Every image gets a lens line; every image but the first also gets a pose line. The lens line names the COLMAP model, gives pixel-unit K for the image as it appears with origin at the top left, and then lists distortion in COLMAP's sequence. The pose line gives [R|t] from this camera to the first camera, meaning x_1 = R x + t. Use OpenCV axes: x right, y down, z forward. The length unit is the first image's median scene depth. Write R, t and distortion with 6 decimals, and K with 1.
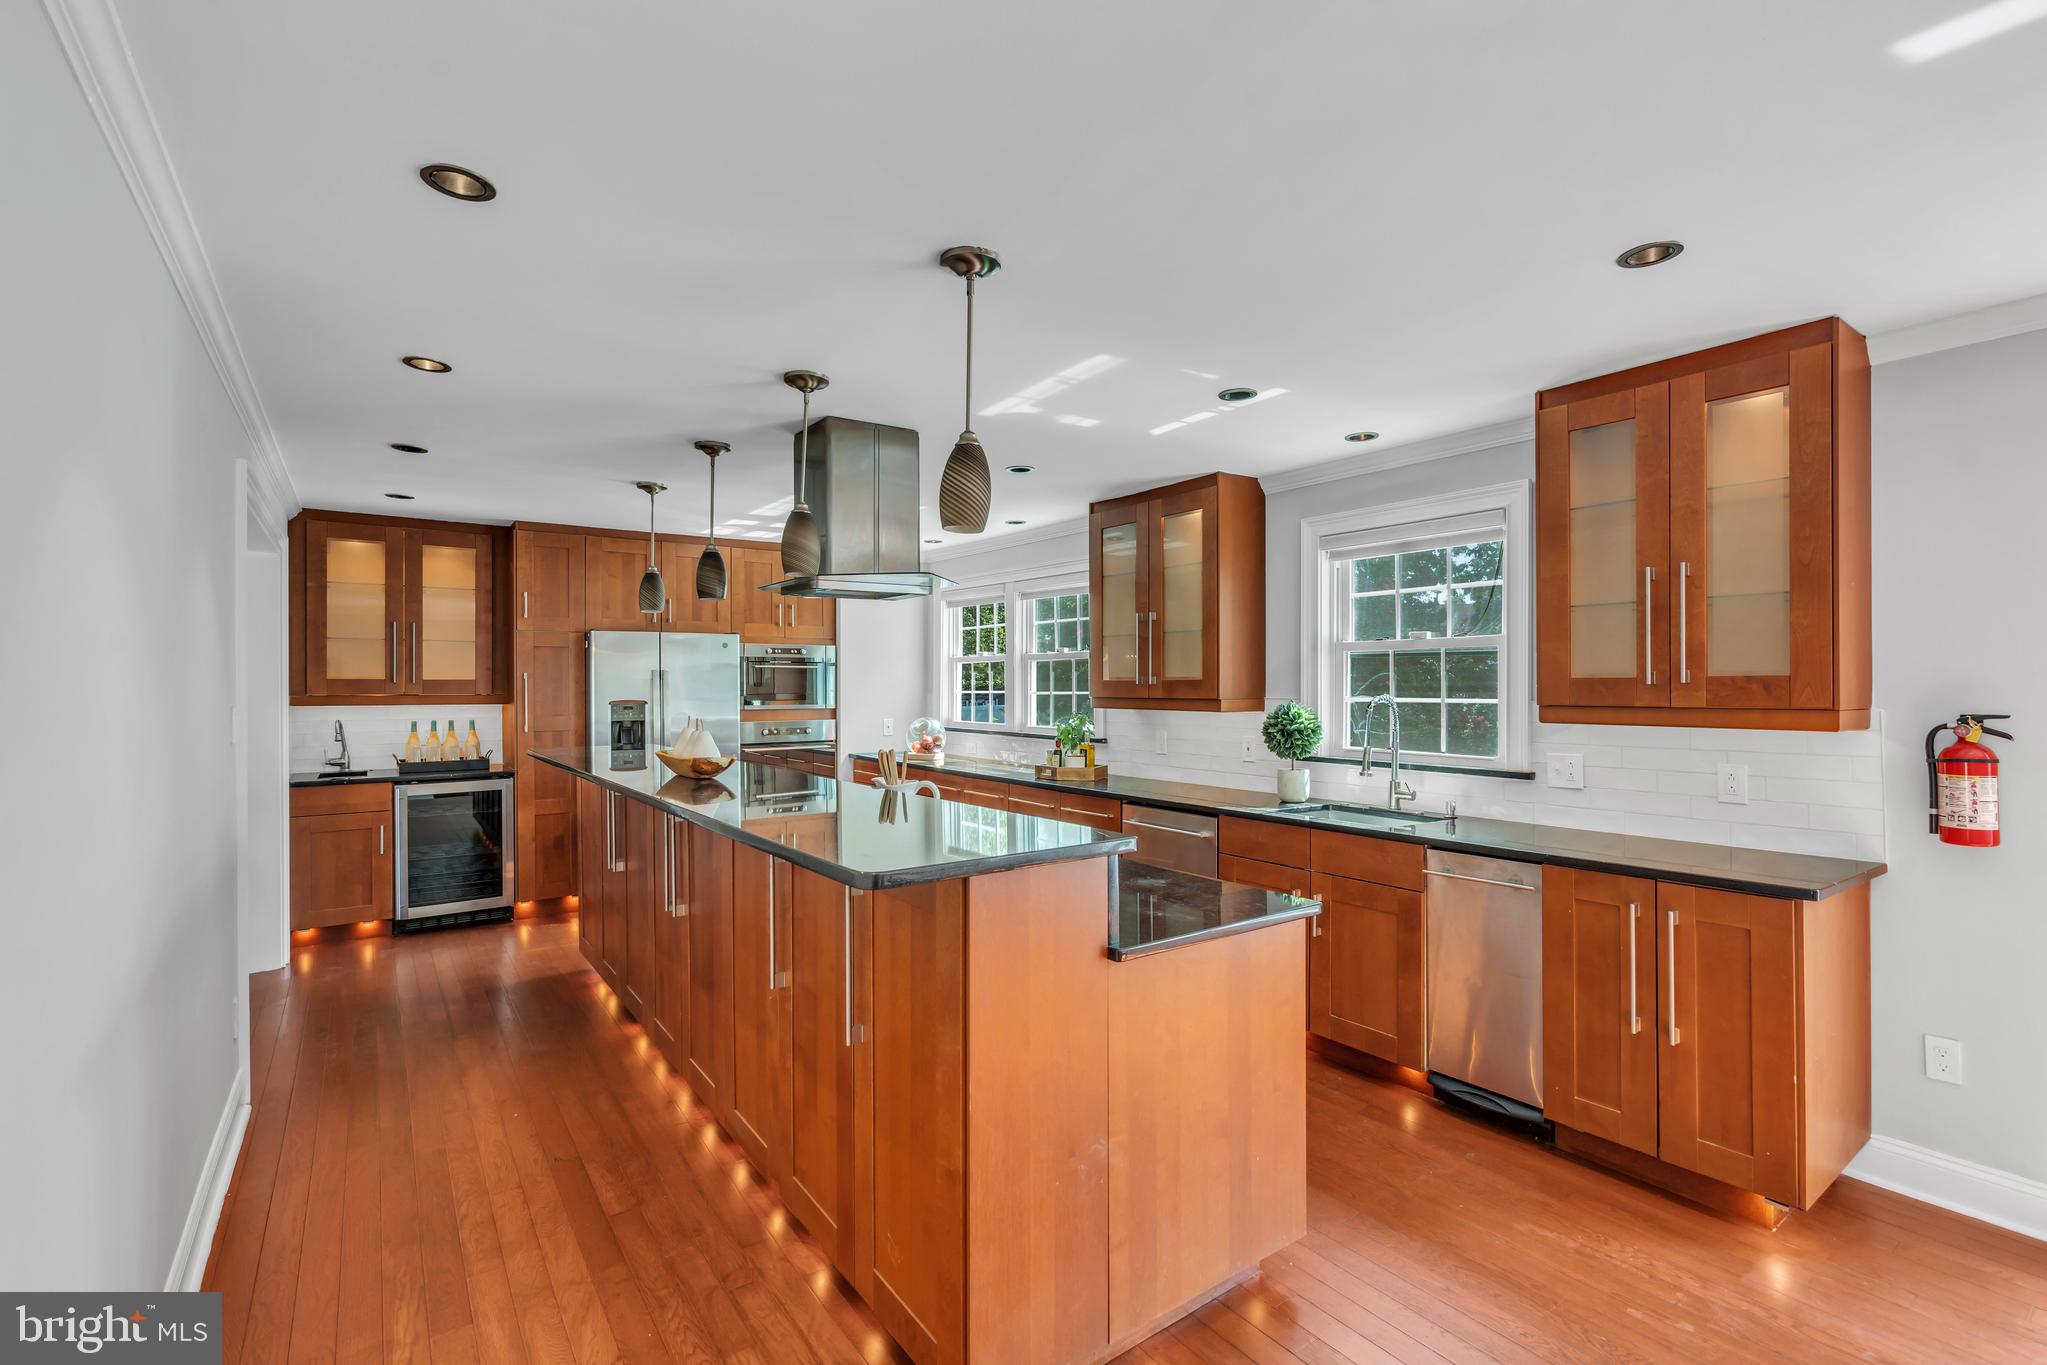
lens RADIAL K [[916.5, 0, 1027.8], [0, 916.5, 686.4], [0, 0, 1]] dist [-0.000056, 0.000131]
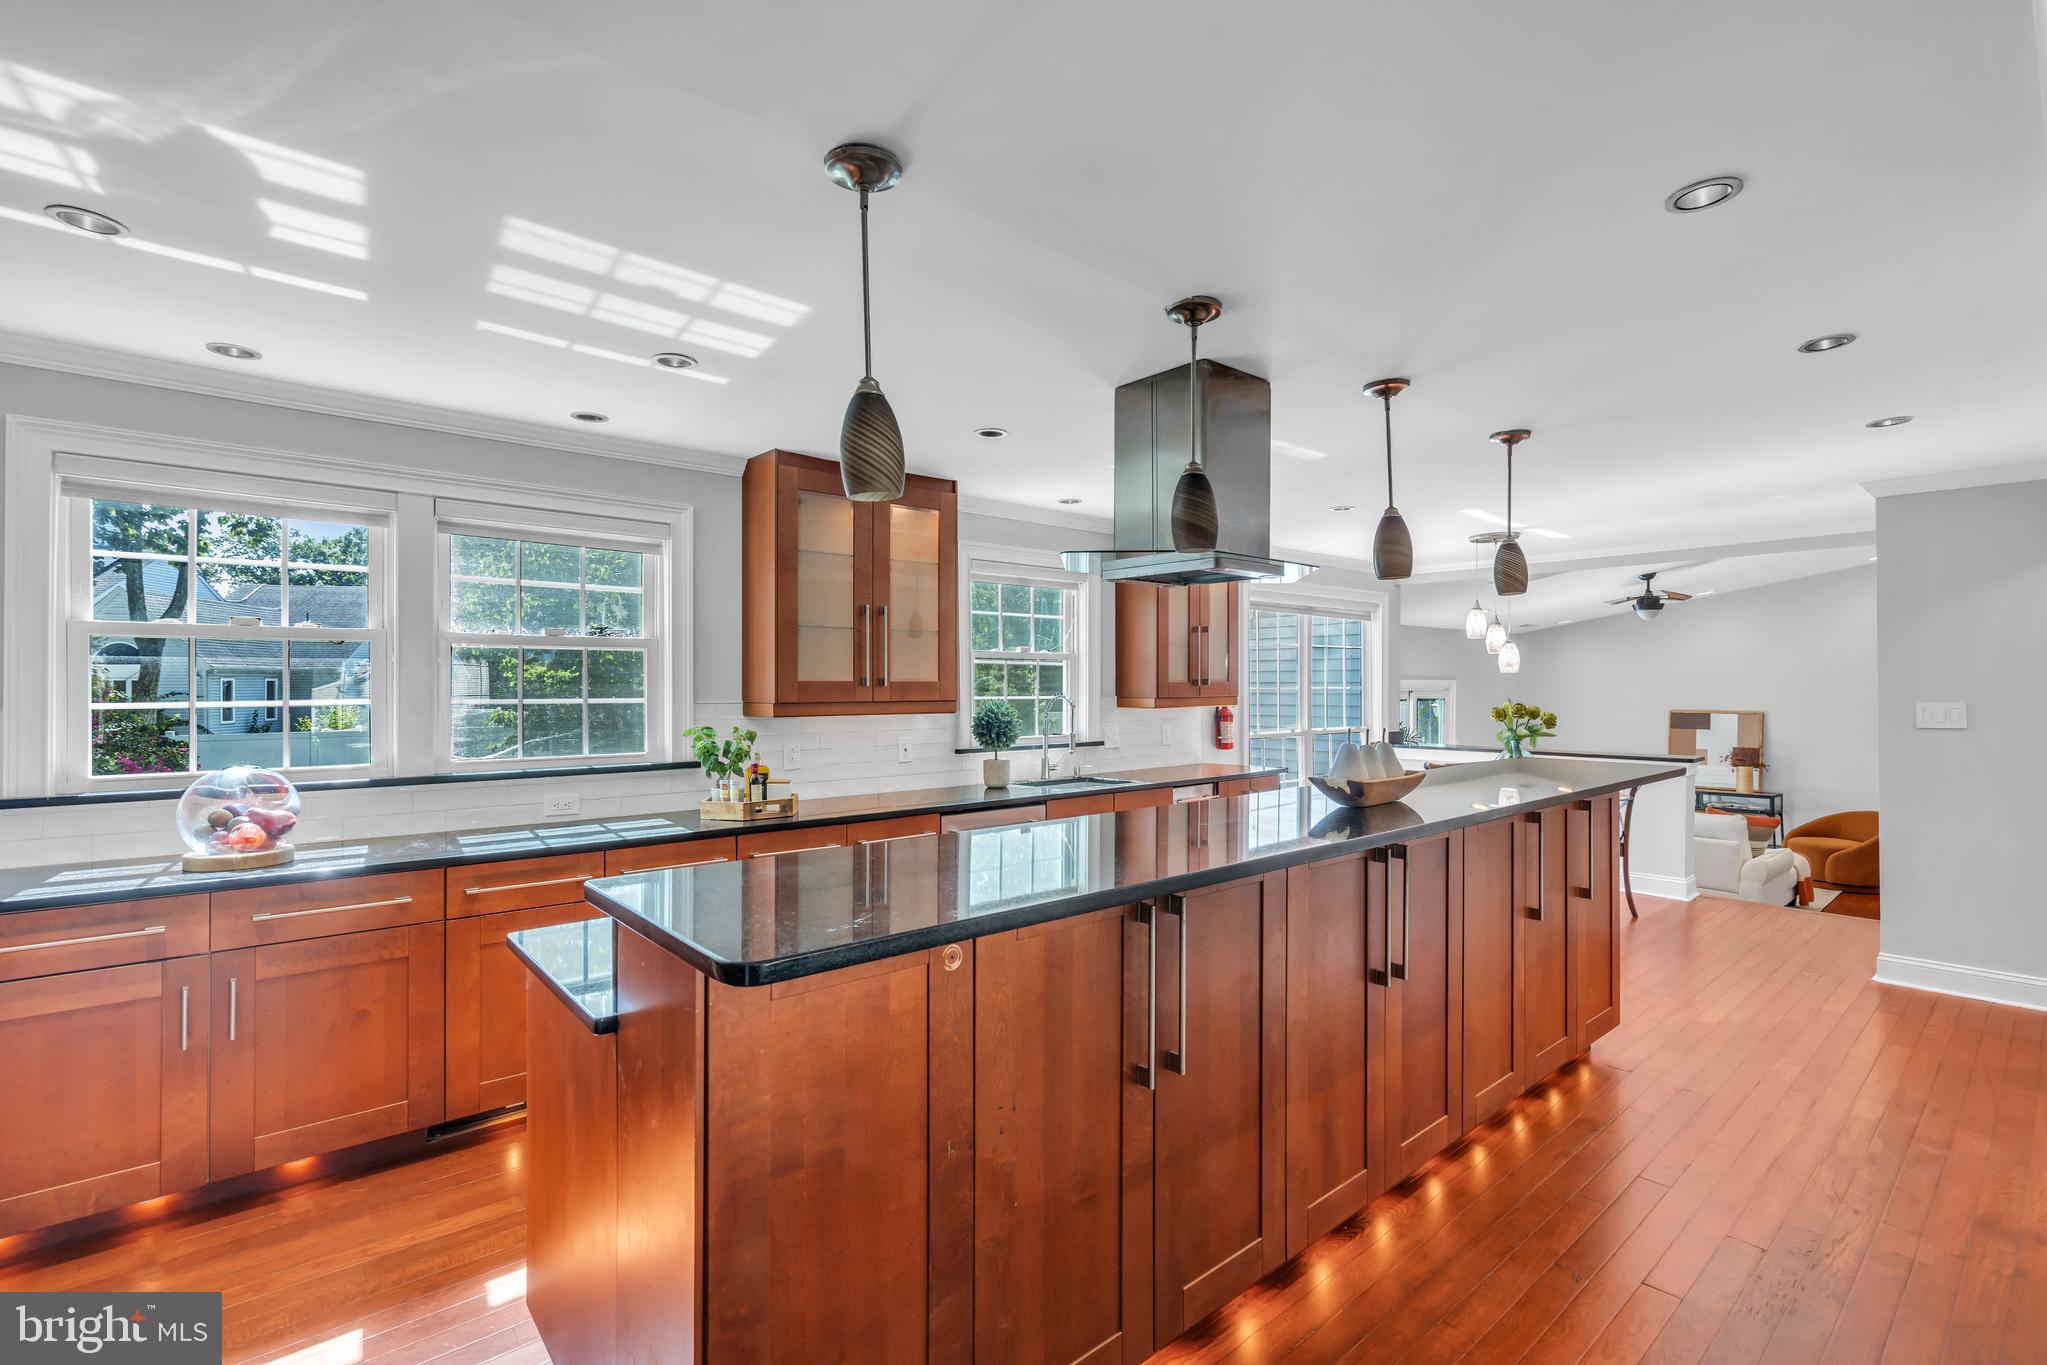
lens RADIAL K [[772.0, 0, 1022.7], [0, 772.0, 685.4], [0, 0, 1]] dist [-0.000232, 0.000104]
pose [[0.009948, -0.000405, 0.999950, -0.425879], [0.000736, 1.000000, 0.000398, -0.002397], [-0.999950, 0.000732, 0.009948, 0.587917]]
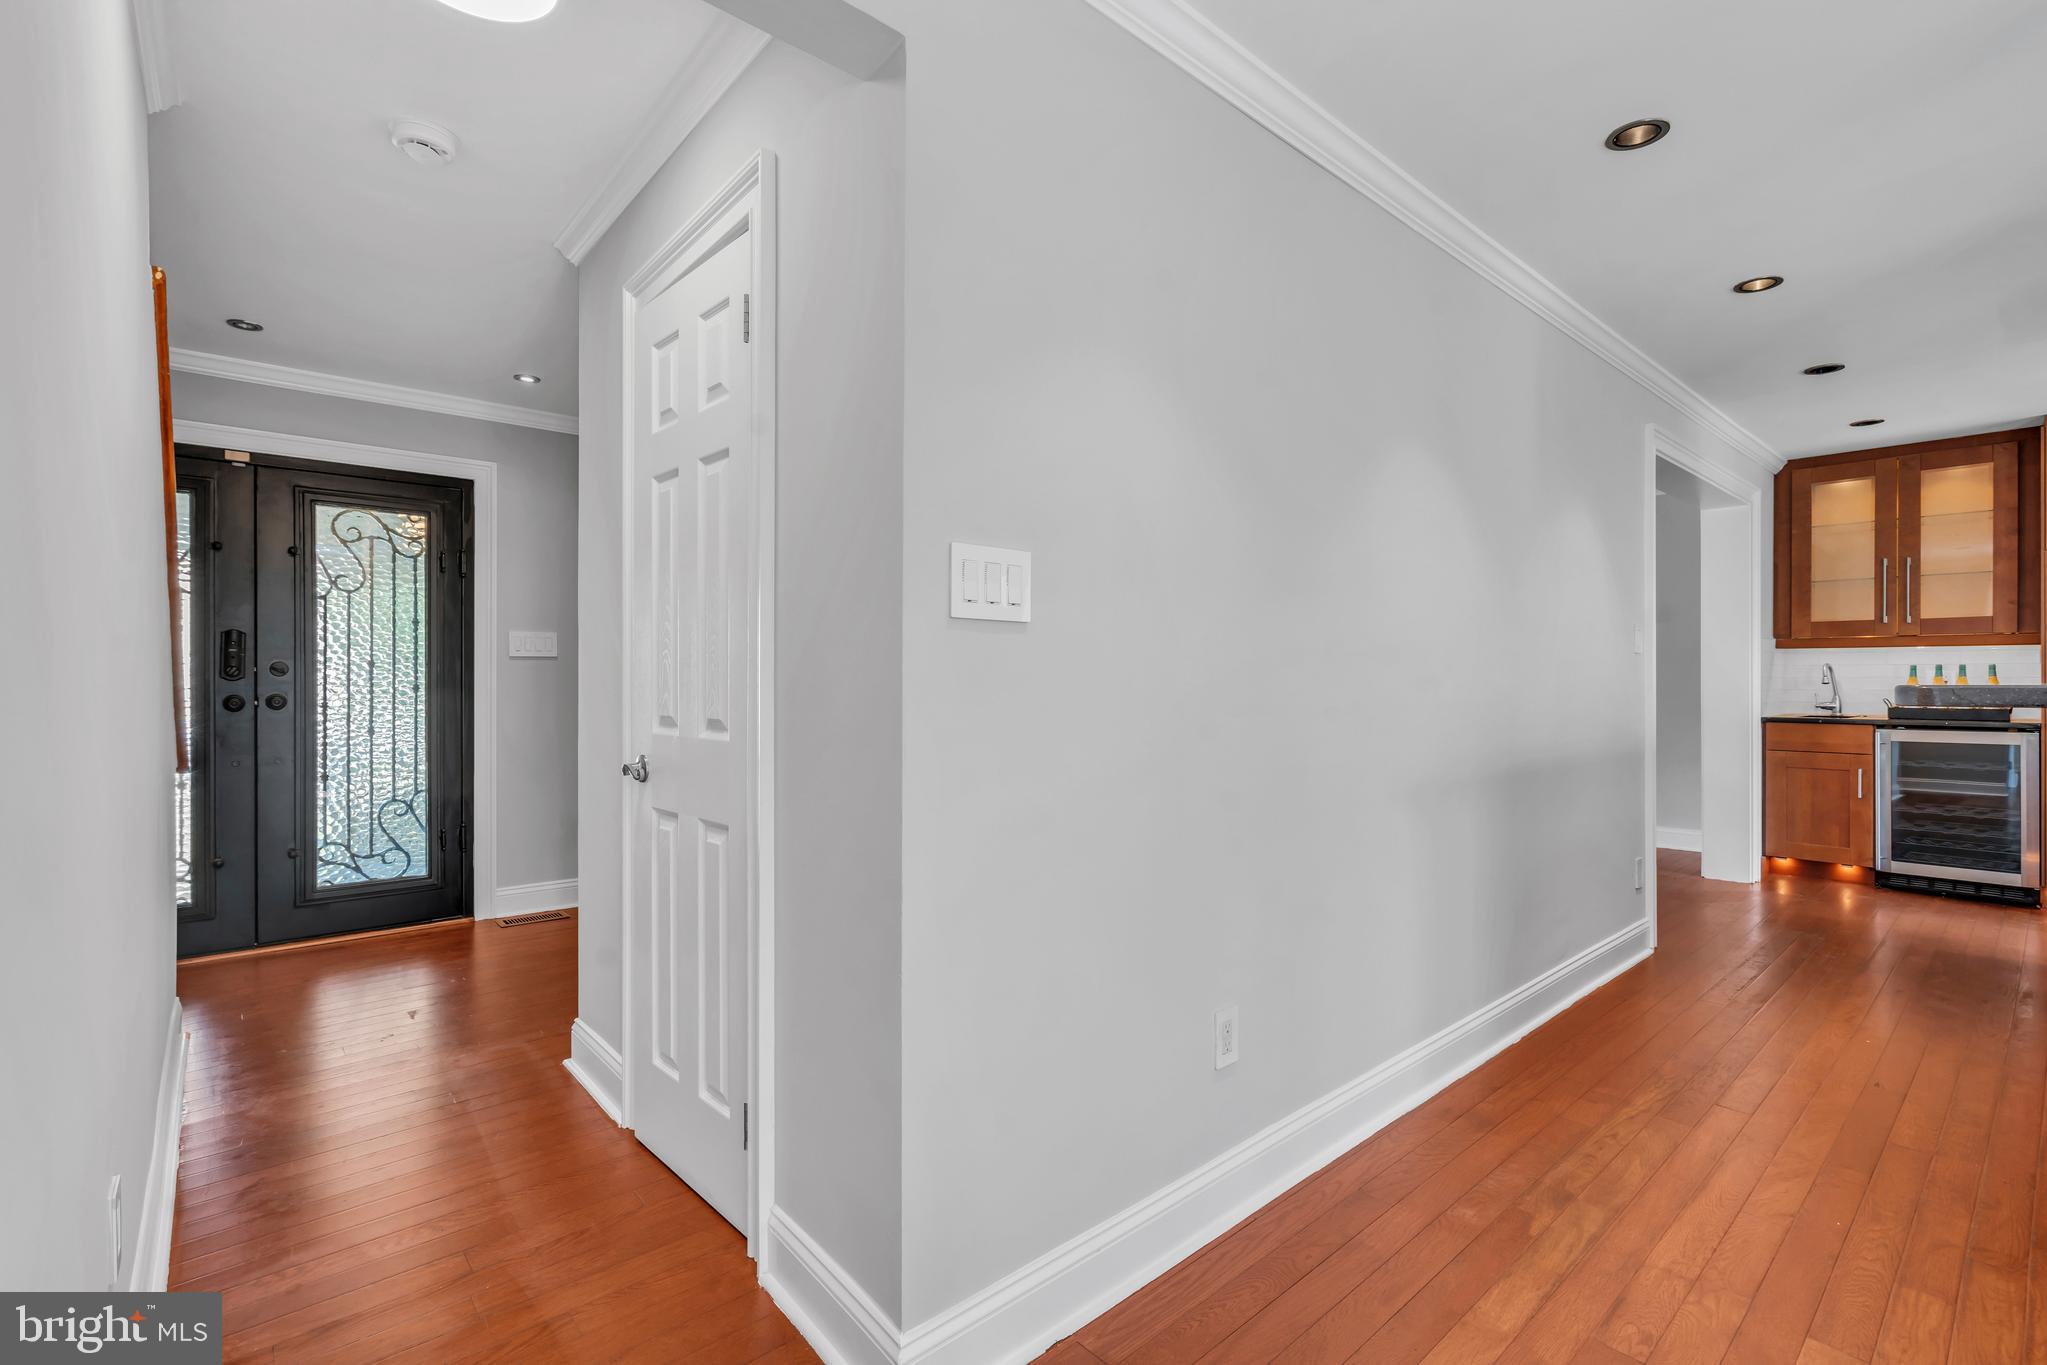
lens RADIAL K [[916.5, 0, 1027.8], [0, 916.5, 686.4], [0, 0, 1]] dist [-0.000056, 0.000131]
pose [[0.093865, 0.007765, -0.995555, 0.174527], [-0.001724, 0.999969, 0.007637, 0.057662], [0.995583, 0.001000, 0.093876, 0.030527]]
